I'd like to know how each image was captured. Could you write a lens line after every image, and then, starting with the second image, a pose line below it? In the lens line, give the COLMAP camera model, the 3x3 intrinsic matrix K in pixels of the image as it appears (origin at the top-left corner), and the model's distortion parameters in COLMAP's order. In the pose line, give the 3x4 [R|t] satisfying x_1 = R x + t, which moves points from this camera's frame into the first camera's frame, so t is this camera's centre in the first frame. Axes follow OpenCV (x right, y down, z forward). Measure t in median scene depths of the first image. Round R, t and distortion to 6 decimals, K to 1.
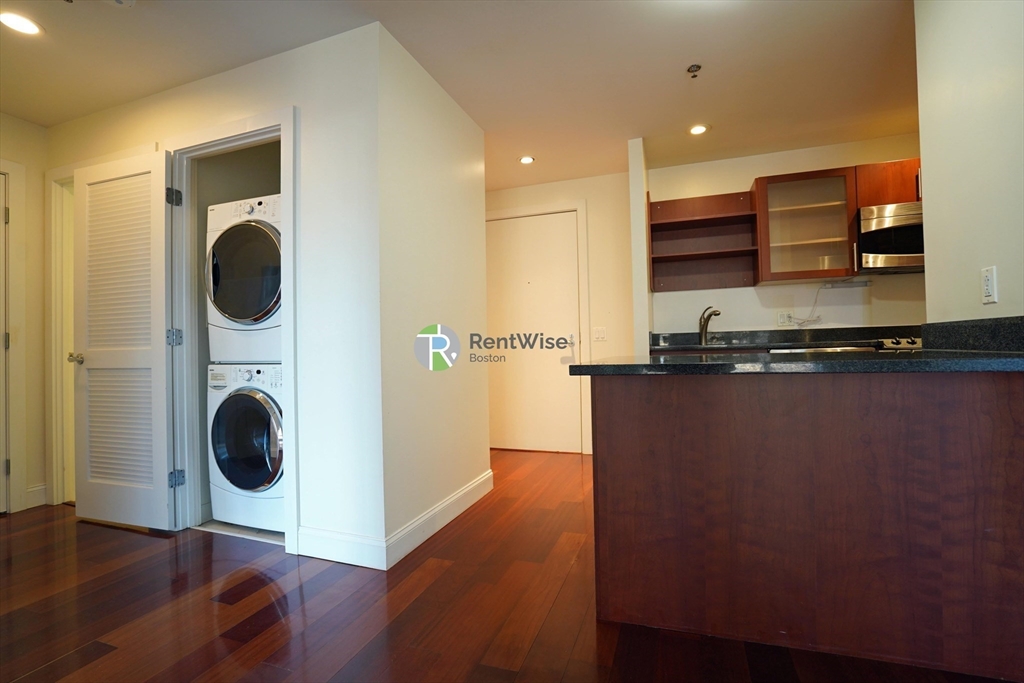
lens RADIAL K [[481.6, 0, 512.0], [0, 481.6, 341.5], [0, 0, 1]] dist [-0.067080, 0.028982]
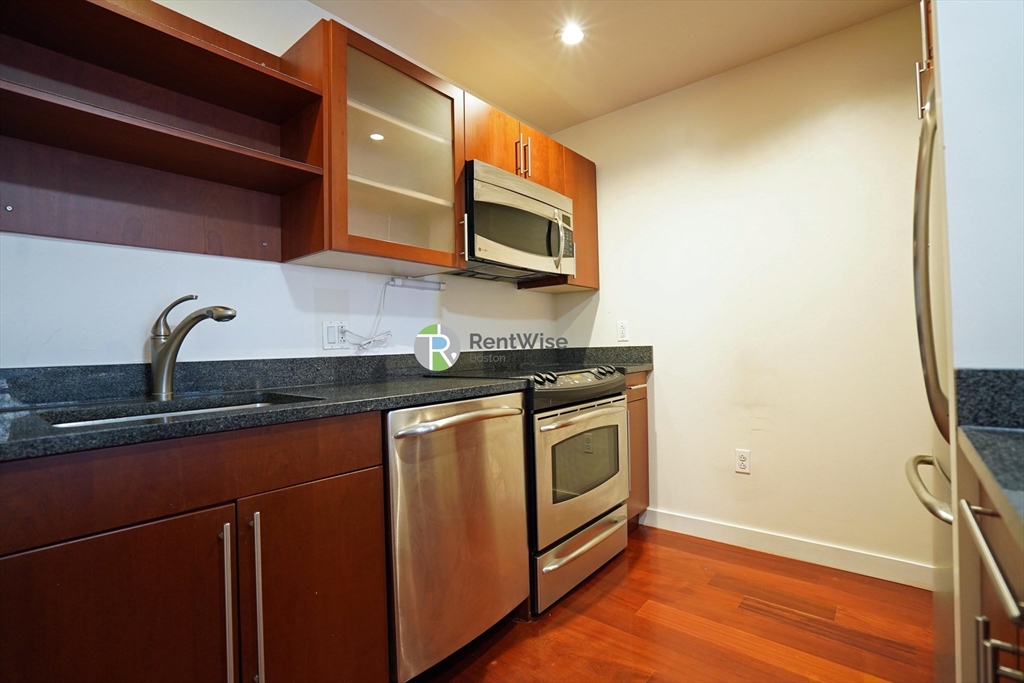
lens RADIAL K [[477.2, 0, 507.5], [0, 477.2, 341.1], [0, 0, 1]] dist [-0.062393, 0.028205]
pose [[0.349041, 0.023427, 0.936814, 0.185027], [0.003249, 0.999651, -0.026209, -0.031587], [-0.937102, 0.012192, 0.348843, 0.739634]]
